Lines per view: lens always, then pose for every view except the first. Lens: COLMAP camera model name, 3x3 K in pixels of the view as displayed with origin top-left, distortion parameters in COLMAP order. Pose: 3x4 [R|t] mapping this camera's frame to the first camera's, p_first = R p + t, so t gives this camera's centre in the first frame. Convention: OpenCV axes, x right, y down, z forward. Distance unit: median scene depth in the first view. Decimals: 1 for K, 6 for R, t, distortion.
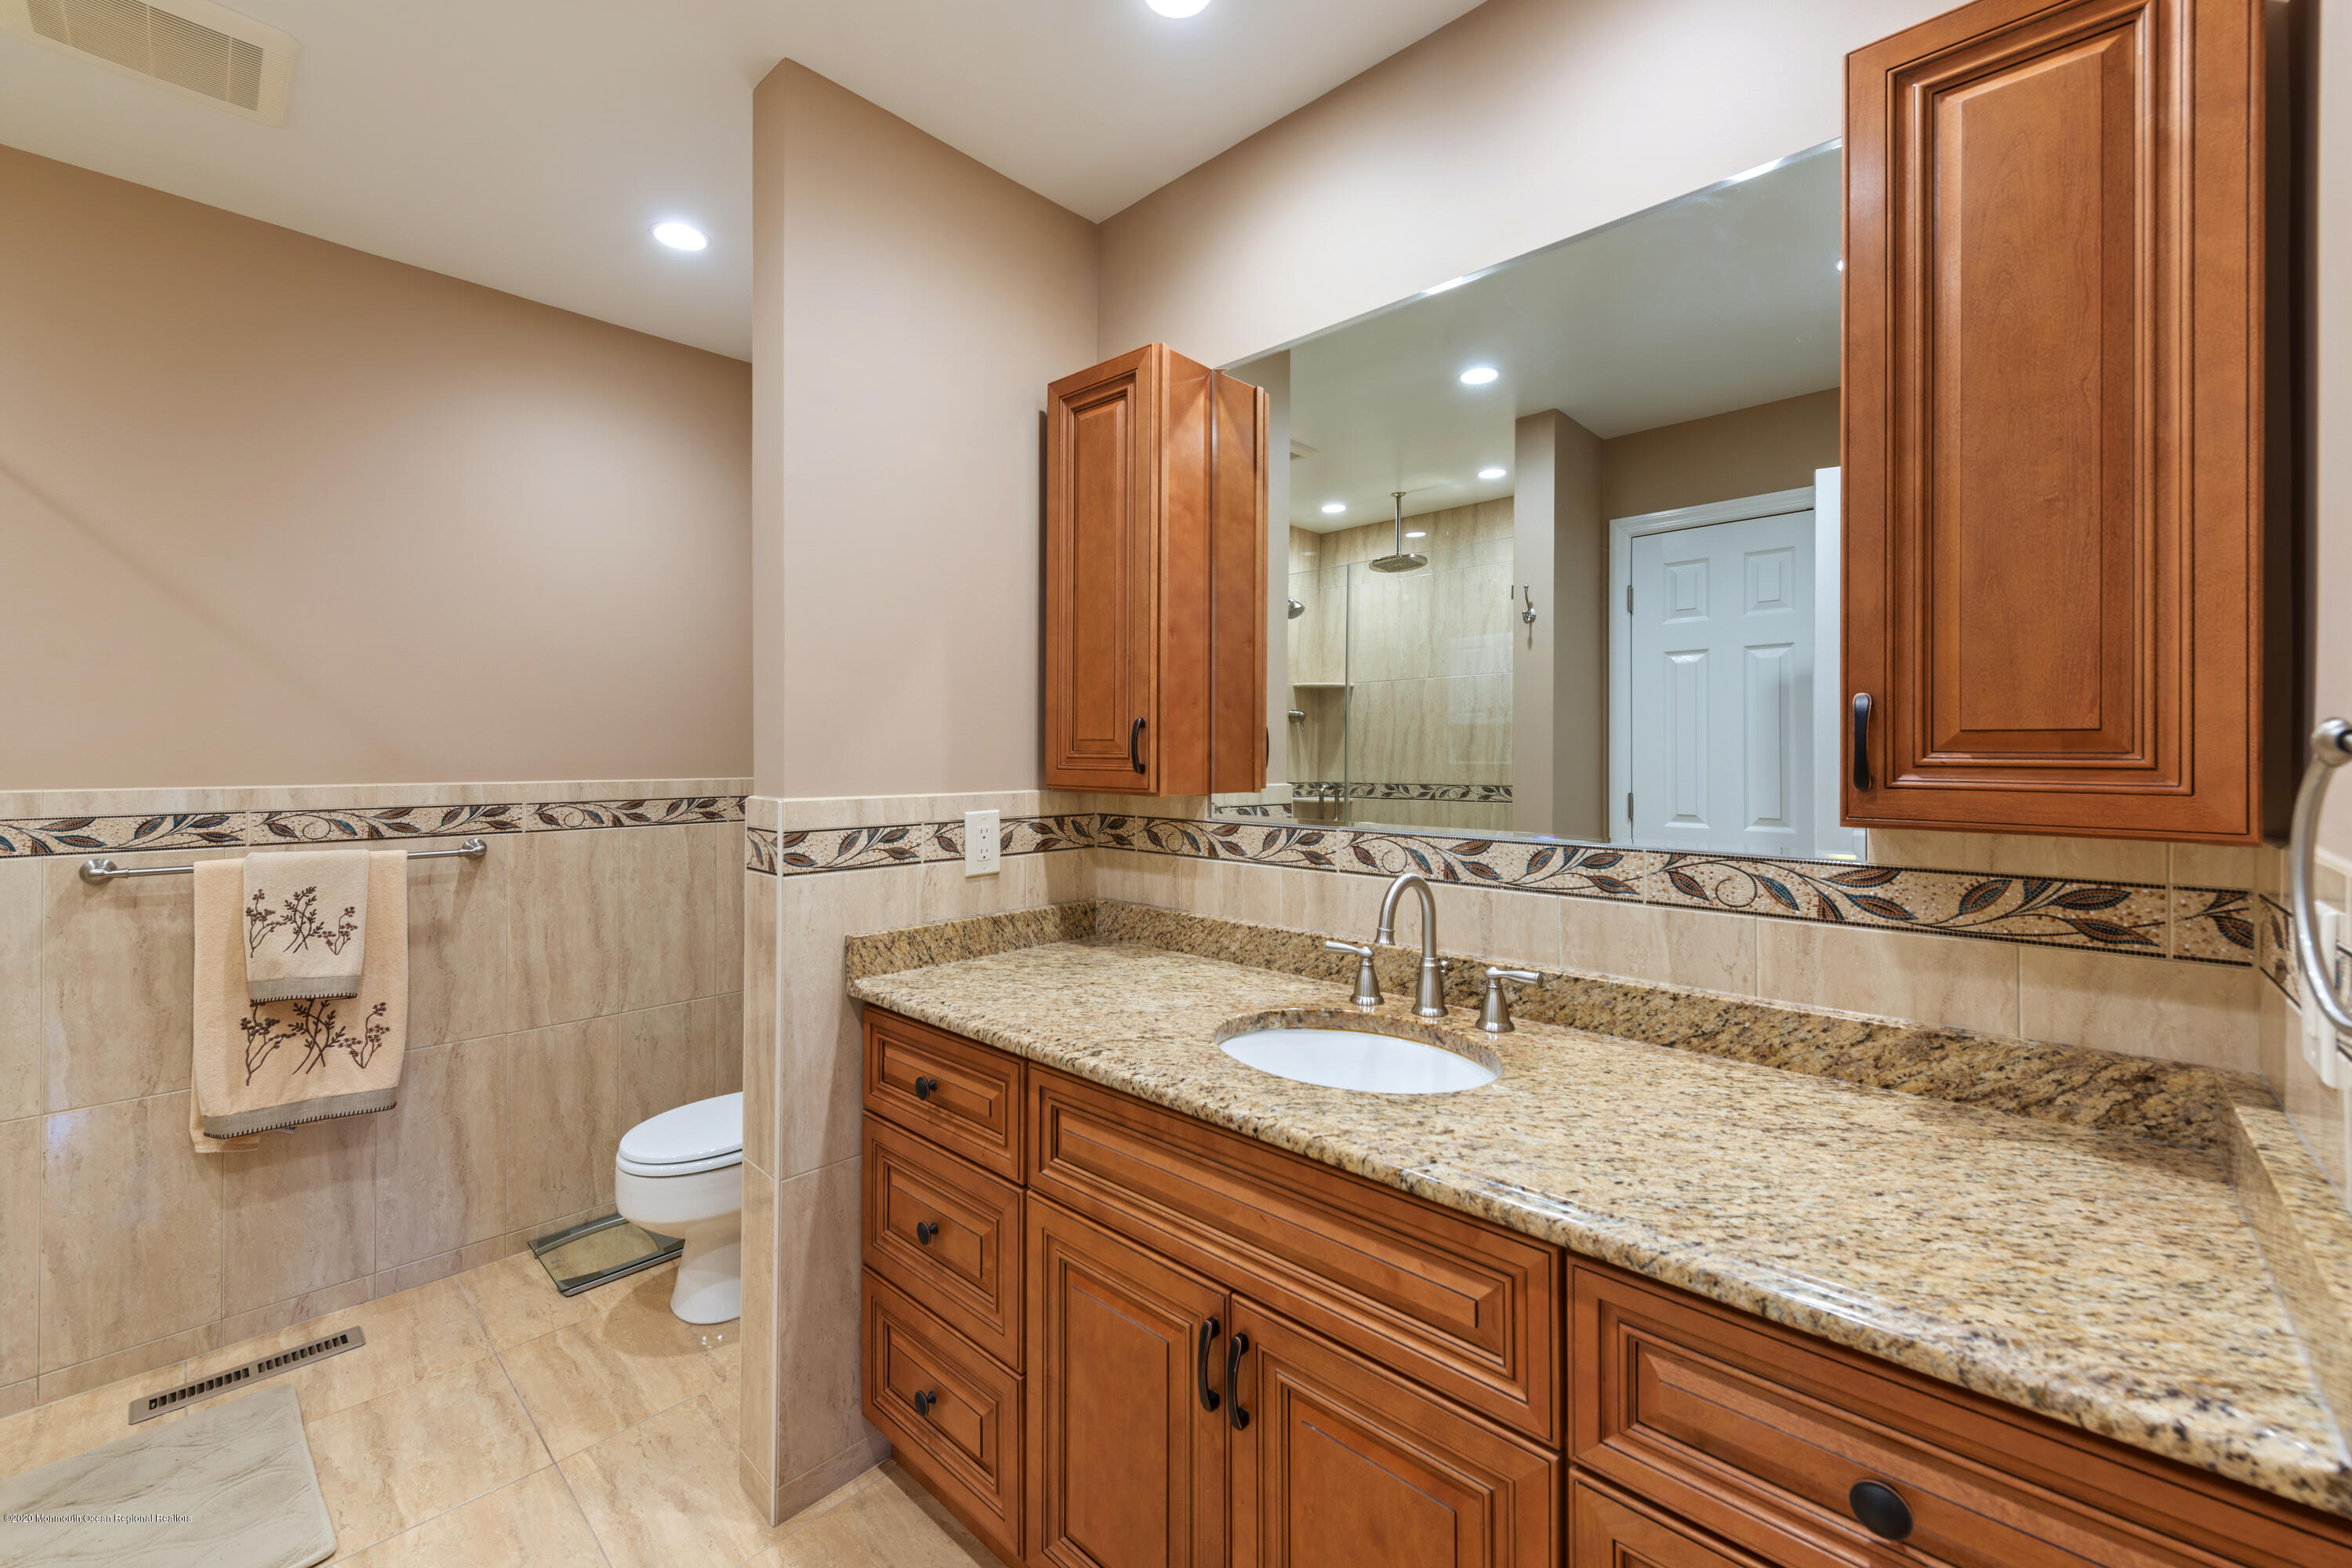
lens RADIAL K [[947.2, 0, 1169.7], [0, 947.2, 765.7], [0, 0, 1]] dist [-0.032242, 0.000010]
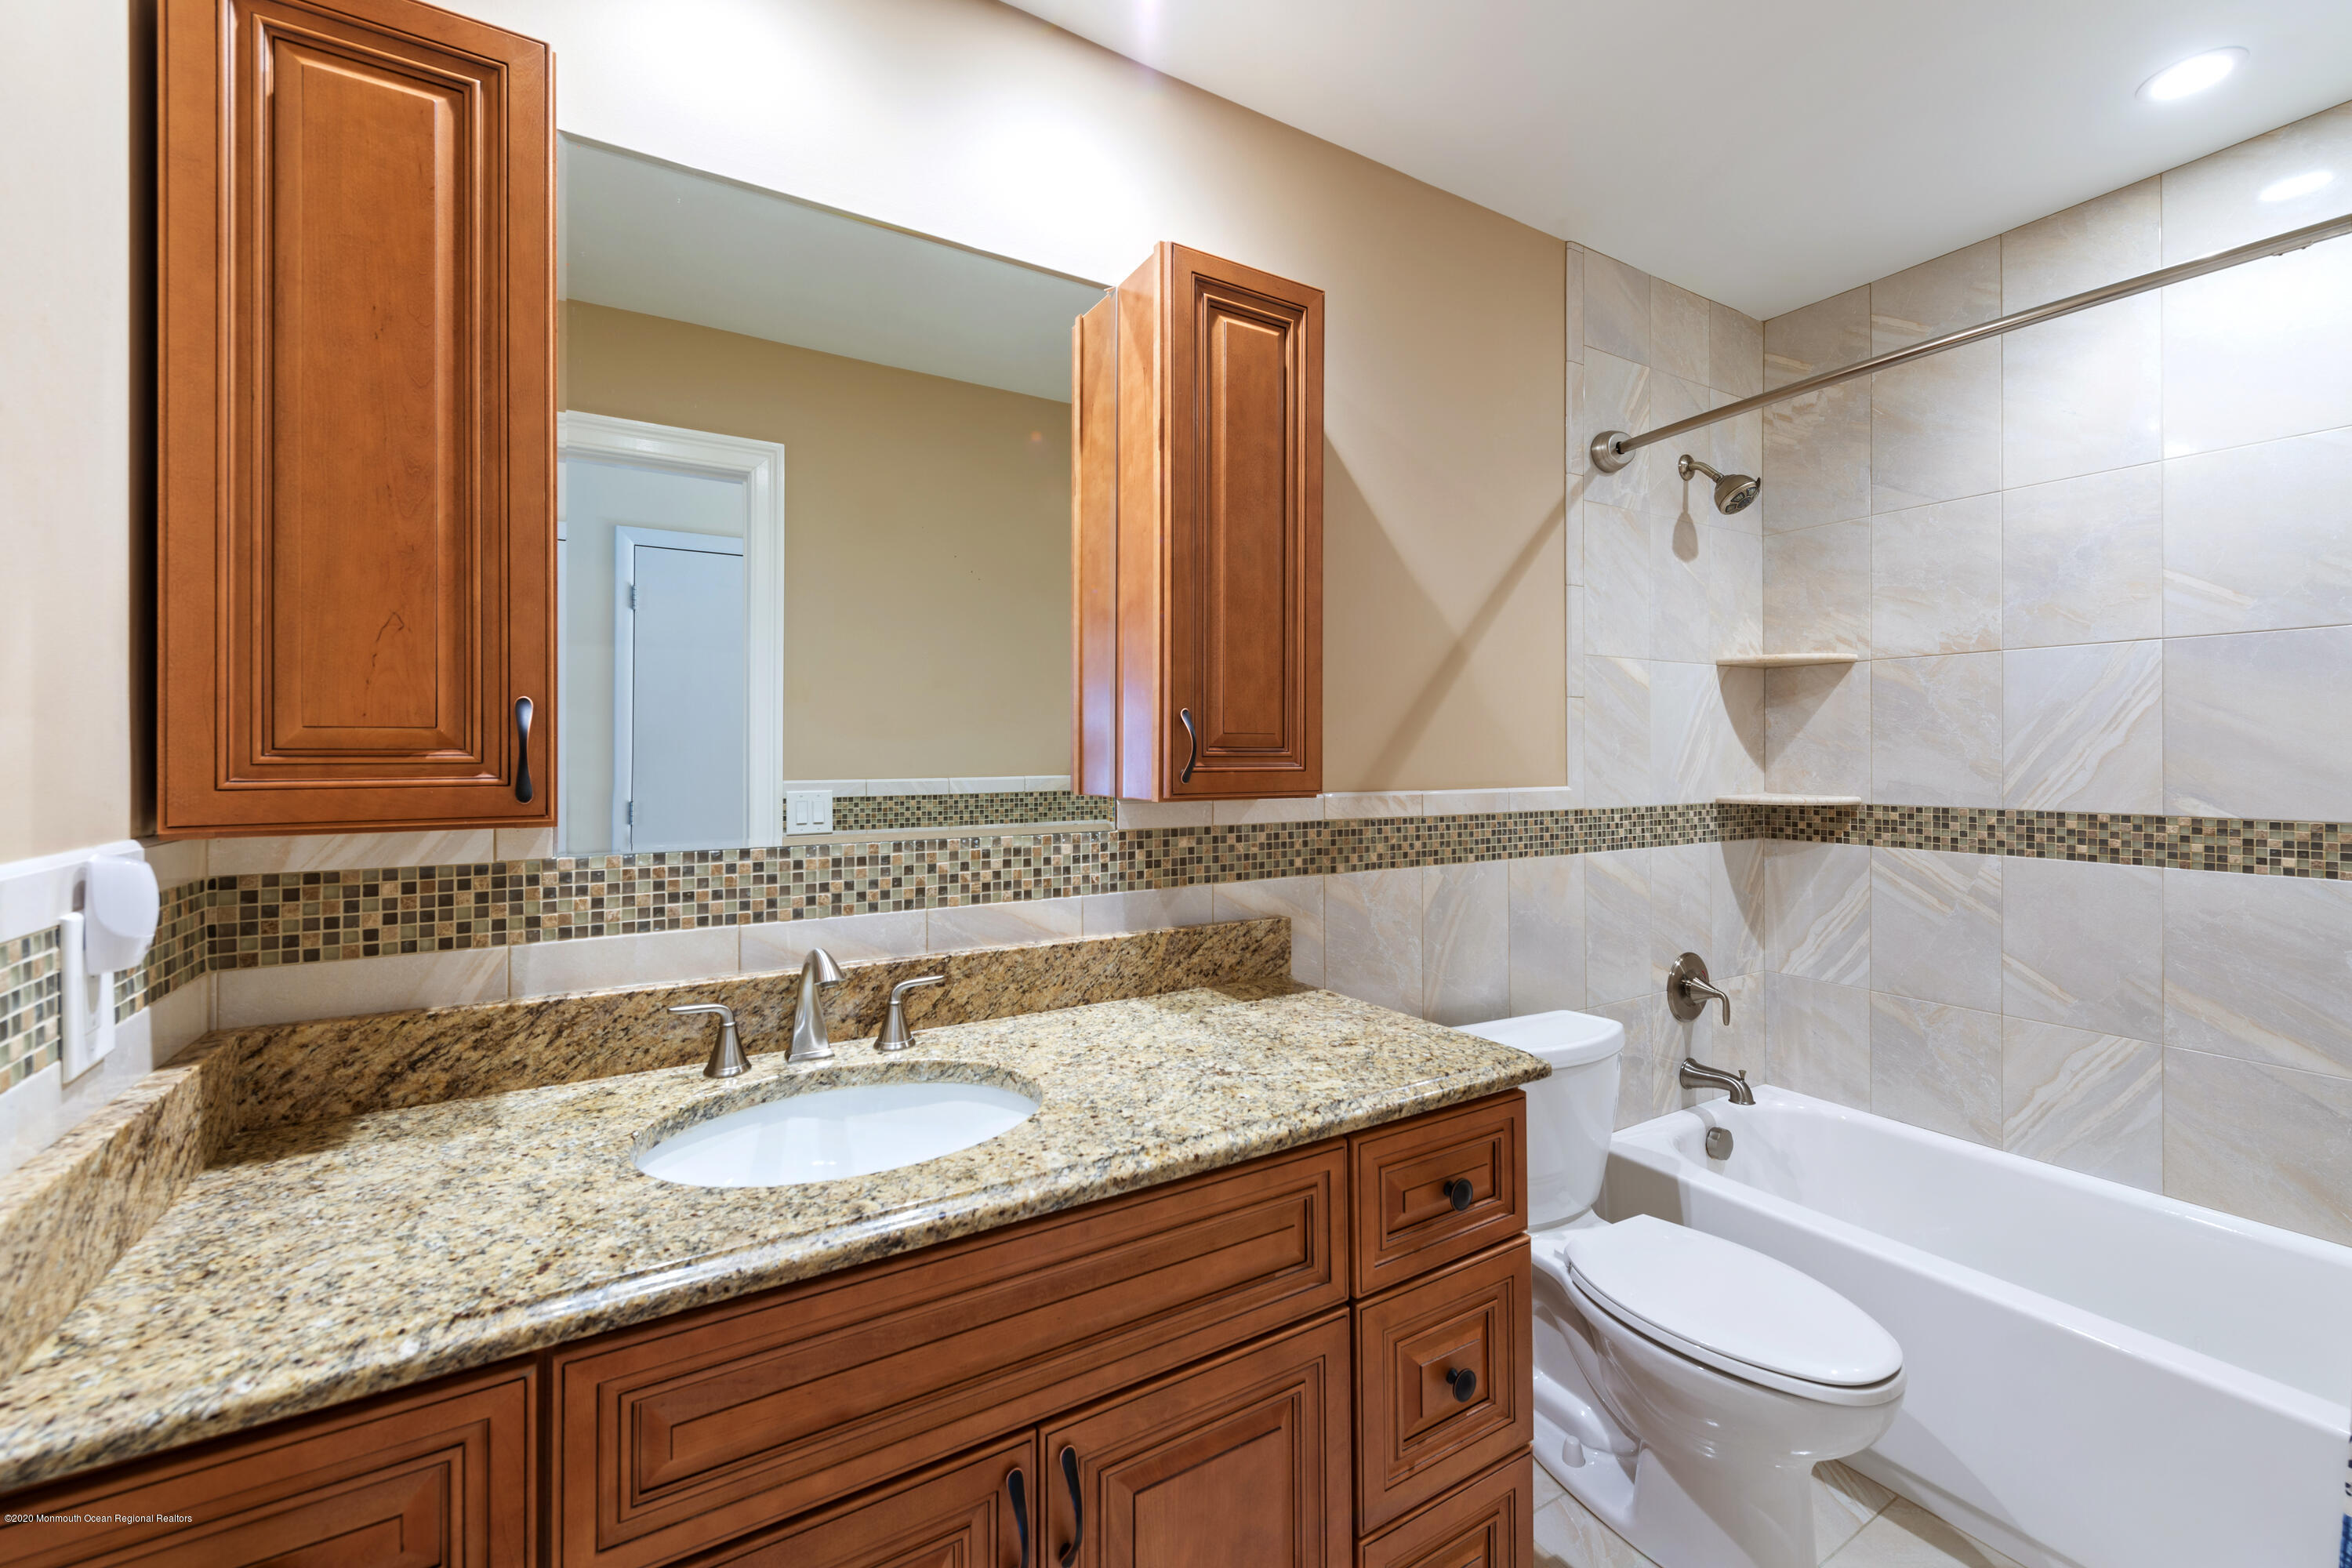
lens RADIAL K [[947.2, 0, 1169.7], [0, 947.2, 765.7], [0, 0, 1]] dist [-0.032242, 0.000010]
pose [[0.254887, -0.004682, 0.966959, -0.533825], [0.004737, 0.999982, 0.003593, 0.002440], [-0.966959, 0.003664, 0.254905, 0.548355]]
